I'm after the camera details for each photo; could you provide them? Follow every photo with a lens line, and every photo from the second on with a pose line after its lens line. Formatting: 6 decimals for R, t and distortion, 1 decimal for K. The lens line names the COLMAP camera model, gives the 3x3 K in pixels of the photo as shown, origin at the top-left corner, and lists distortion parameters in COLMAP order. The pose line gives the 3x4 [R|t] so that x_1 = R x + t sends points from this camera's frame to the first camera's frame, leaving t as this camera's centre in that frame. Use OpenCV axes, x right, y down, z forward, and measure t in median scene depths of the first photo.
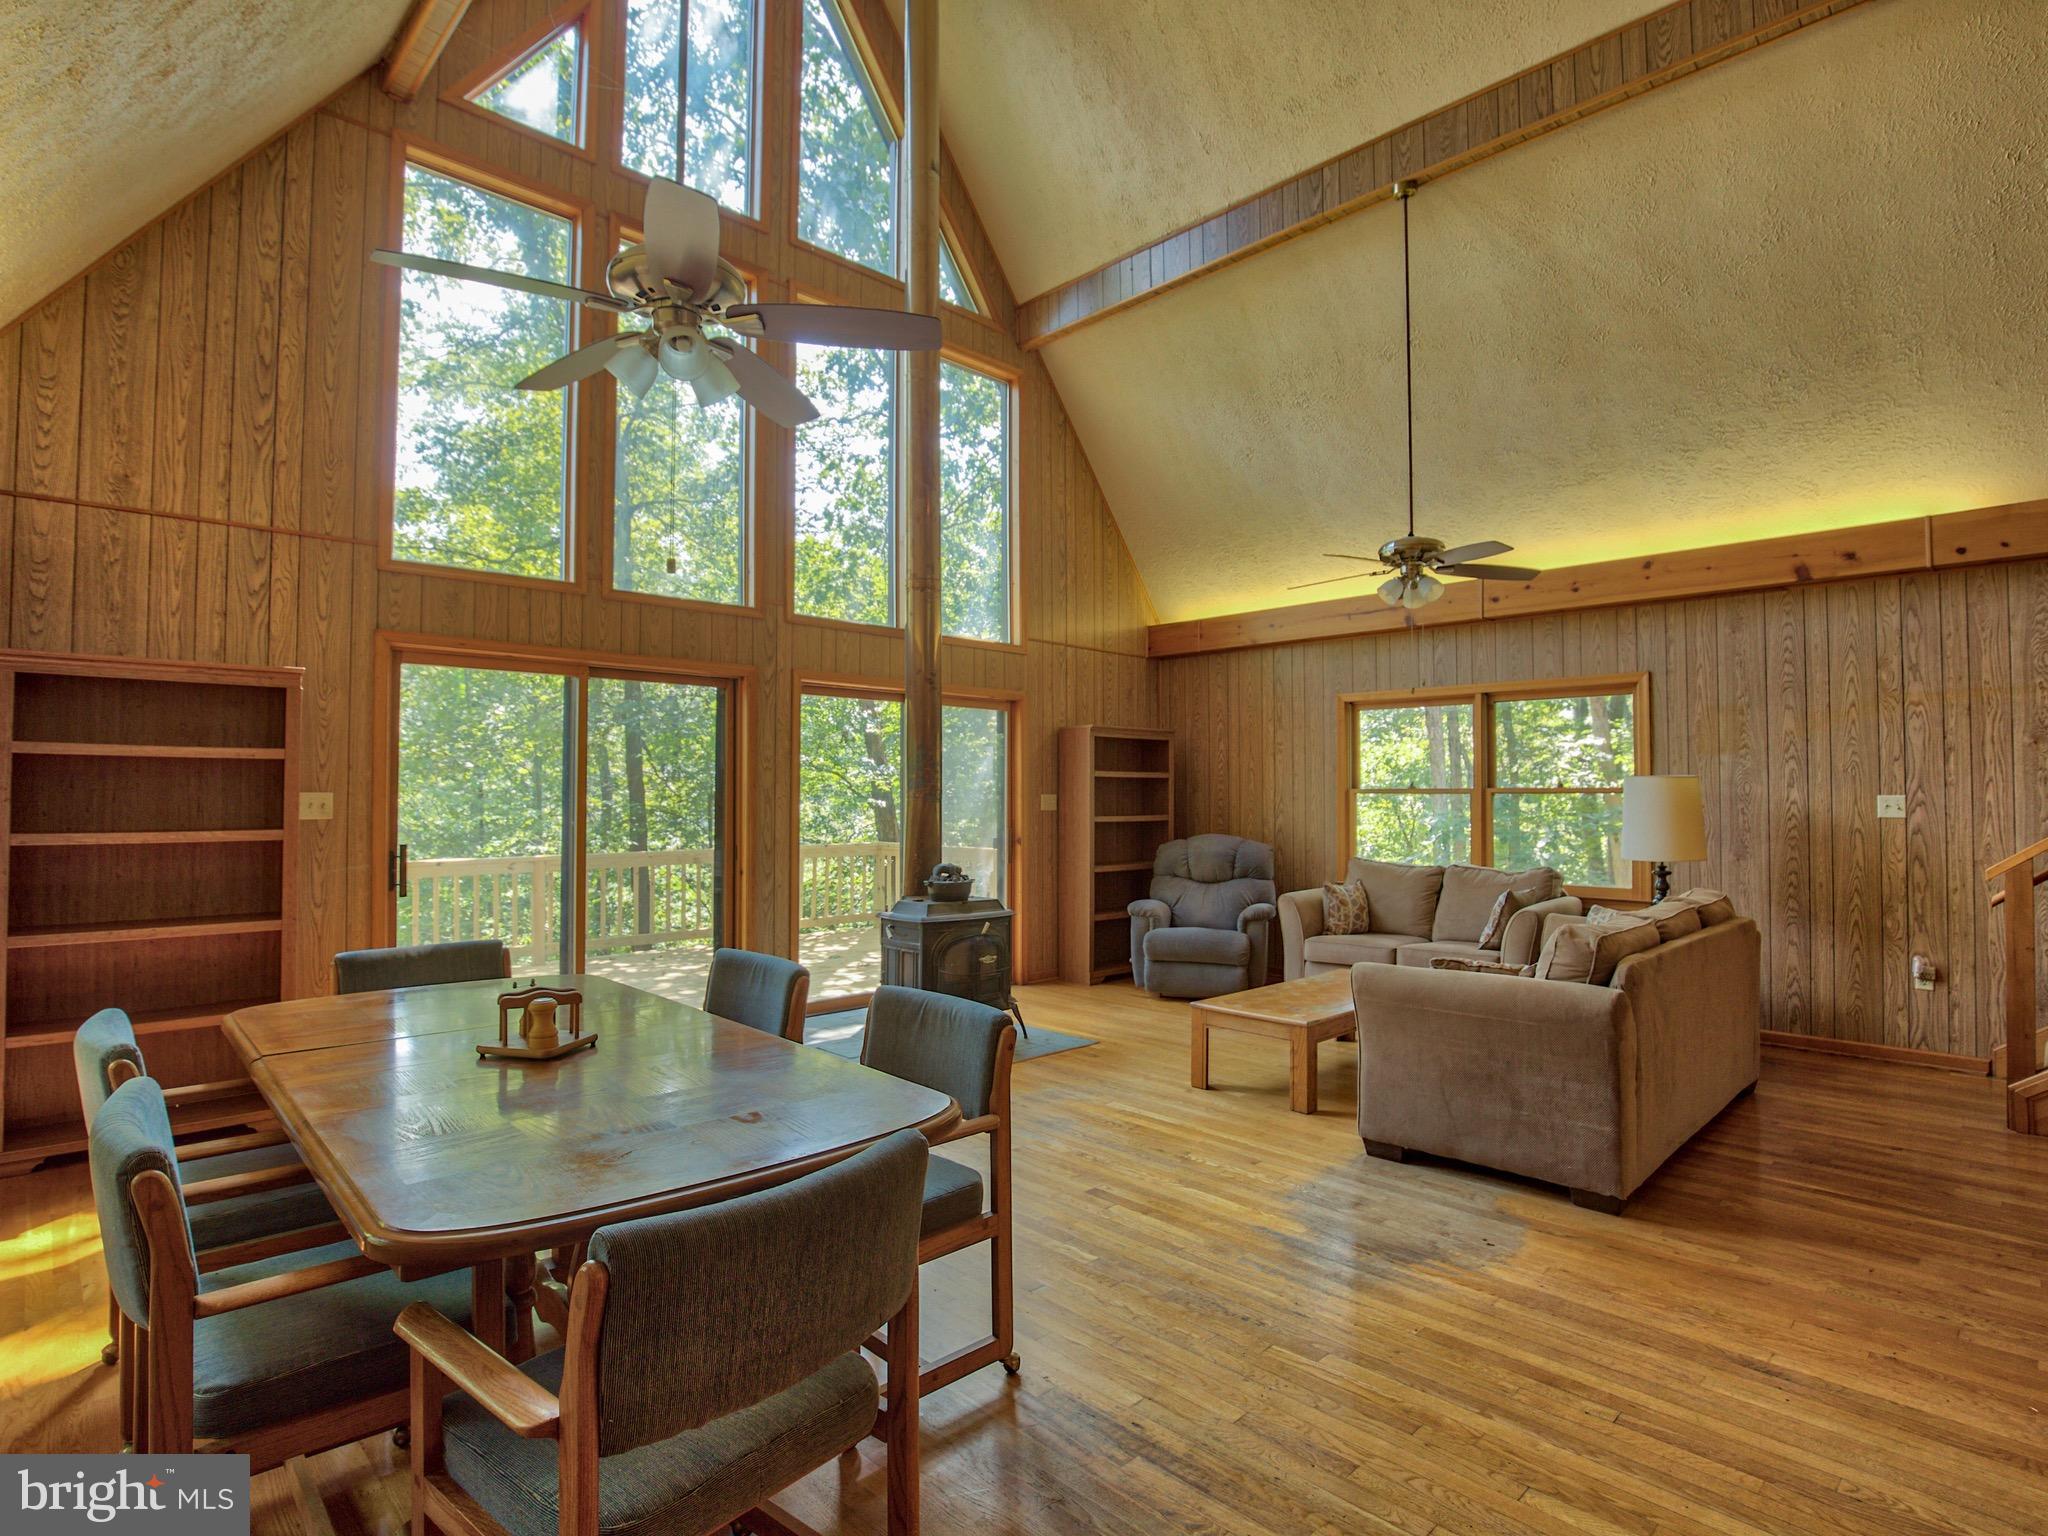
lens RADIAL K [[1055.3, 0, 1033.5], [0, 1055.3, 757.4], [0, 0, 1]] dist [-0.030343, 0.003980]
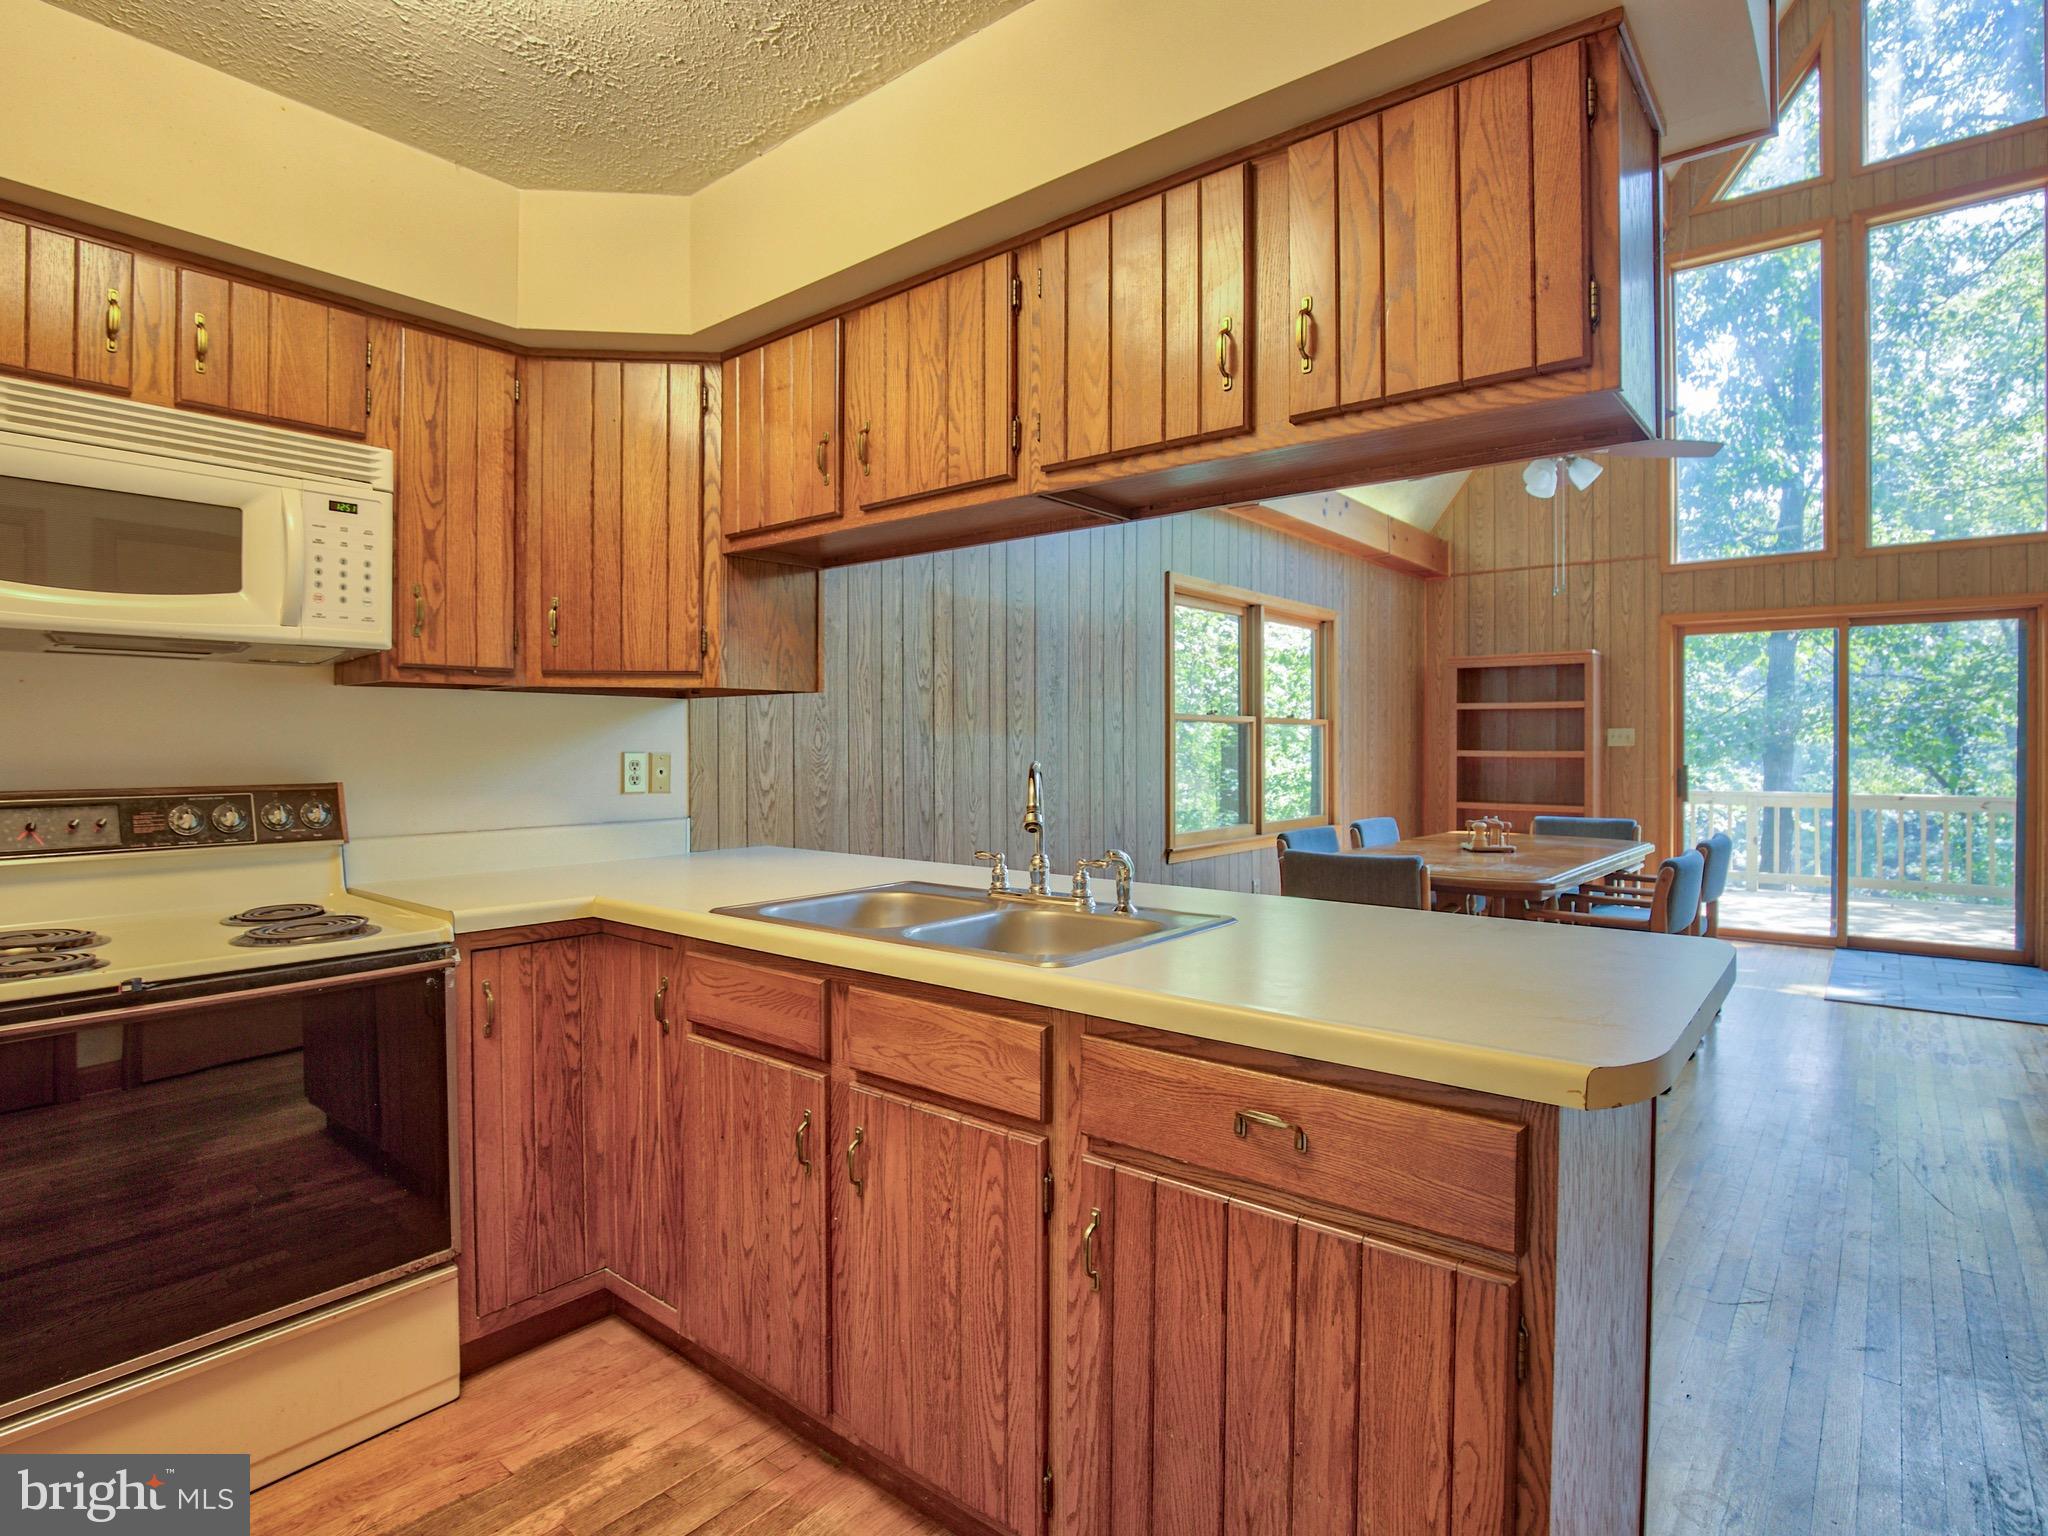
lens RADIAL K [[1055.3, 0, 1027.5], [0, 1055.3, 756.0], [0, 0, 1]] dist [-0.030343, 0.003980]
pose [[0.121625, 0.002202, -0.992574, 0.658544], [0.024928, 0.999675, 0.005272, 0.040172], [0.992263, -0.025384, 0.121530, -0.045867]]
